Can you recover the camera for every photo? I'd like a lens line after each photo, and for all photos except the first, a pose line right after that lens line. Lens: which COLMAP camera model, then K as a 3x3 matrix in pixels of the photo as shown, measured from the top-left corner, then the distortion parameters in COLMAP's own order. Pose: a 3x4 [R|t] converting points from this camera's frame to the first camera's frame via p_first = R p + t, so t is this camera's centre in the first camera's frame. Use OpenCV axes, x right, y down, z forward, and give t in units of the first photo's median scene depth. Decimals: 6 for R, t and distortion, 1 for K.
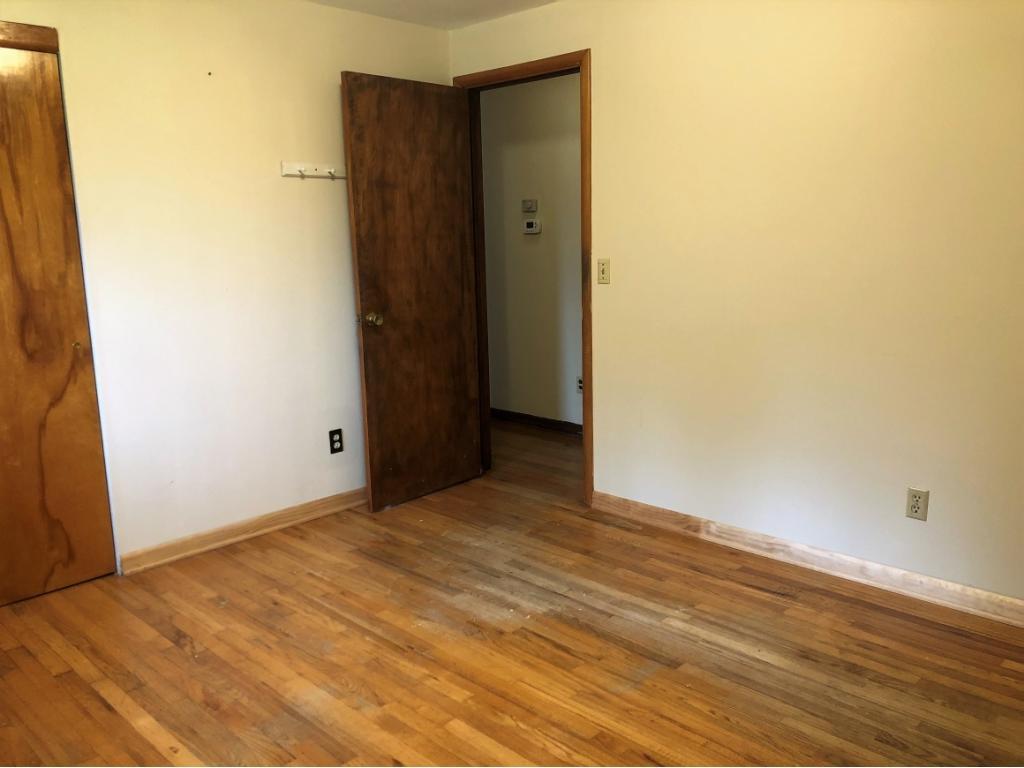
lens RADIAL K [[833.1, 0, 505.9], [0, 833.1, 382.9], [0, 0, 1]] dist [0.050931, -0.051530]
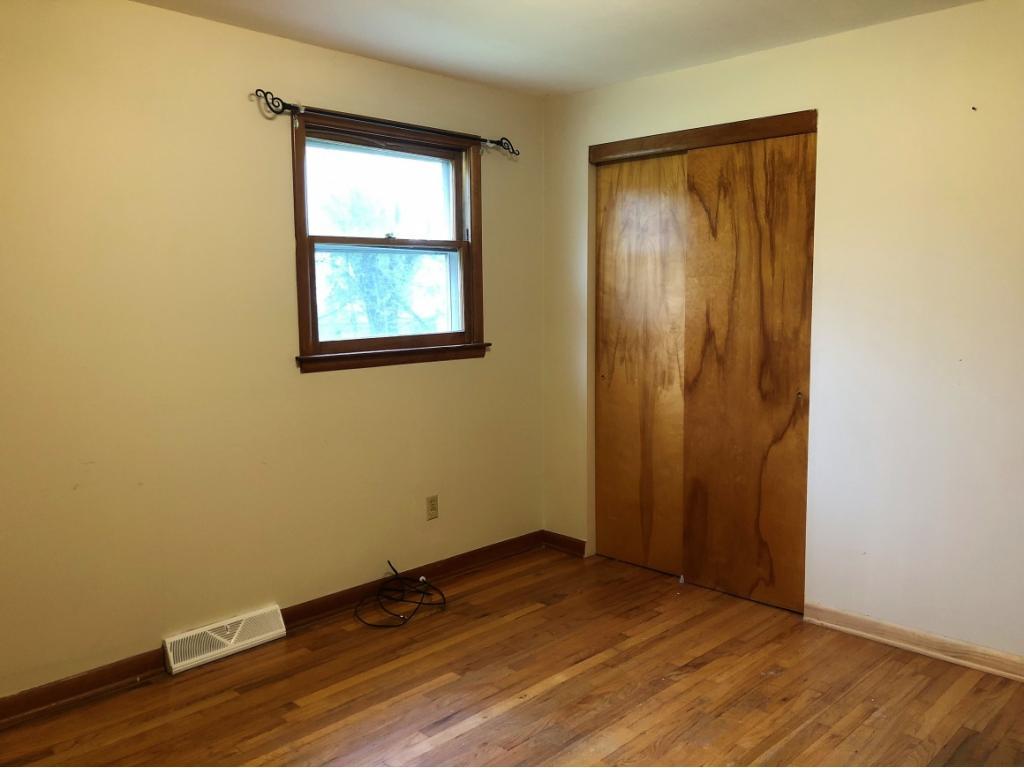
lens RADIAL K [[833.1, 0, 508.7], [0, 833.1, 378.8], [0, 0, 1]] dist [0.050931, -0.051530]
pose [[0.006809, 0.123301, -0.992346, 0.585203], [-0.173602, 0.977446, 0.120258, -0.134609], [0.984792, 0.171454, 0.028060, 0.619435]]
